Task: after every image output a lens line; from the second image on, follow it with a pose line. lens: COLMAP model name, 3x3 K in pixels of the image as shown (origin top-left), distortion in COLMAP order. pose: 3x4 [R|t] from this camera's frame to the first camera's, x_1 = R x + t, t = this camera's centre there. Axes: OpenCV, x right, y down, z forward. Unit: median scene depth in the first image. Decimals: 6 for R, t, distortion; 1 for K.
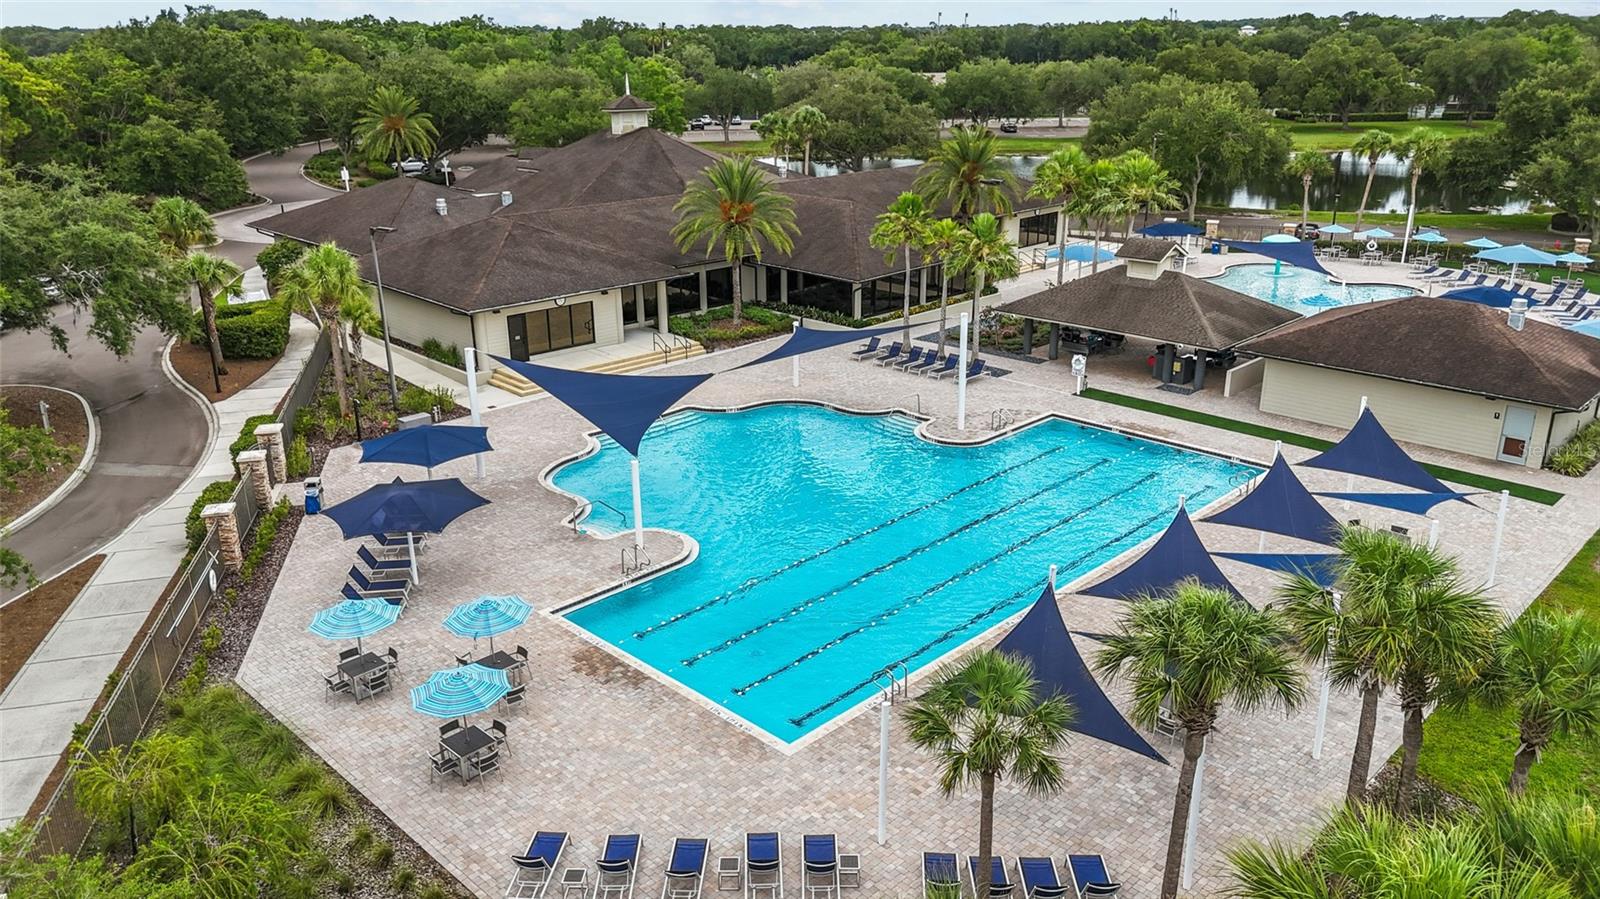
lens RADIAL K [[1179.7, 0, 800.0], [0, 1179.7, 449.5], [0, 0, 1]] dist [0.072950, -0.077690]
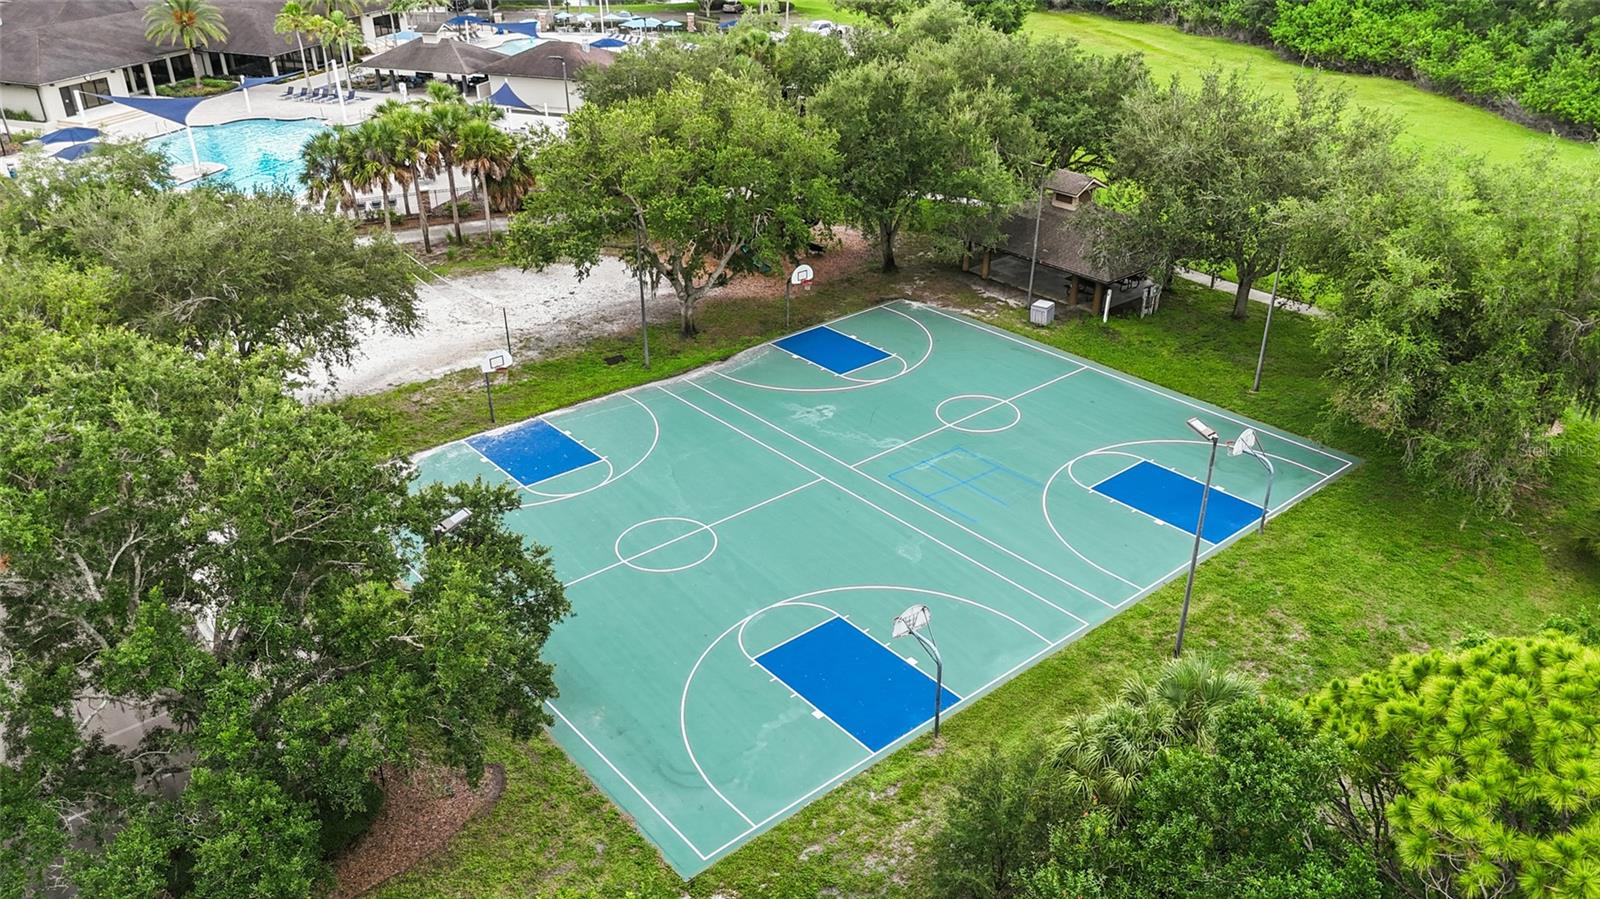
lens RADIAL K [[1179.7, 0, 800.0], [0, 1179.7, 449.5], [0, 0, 1]] dist [0.072950, -0.077690]
pose [[0.891109, -0.204940, 0.404876, -0.092622], [0.143927, 0.973787, 0.176137, 0.227982], [-0.430360, -0.098685, 0.897247, -0.995604]]
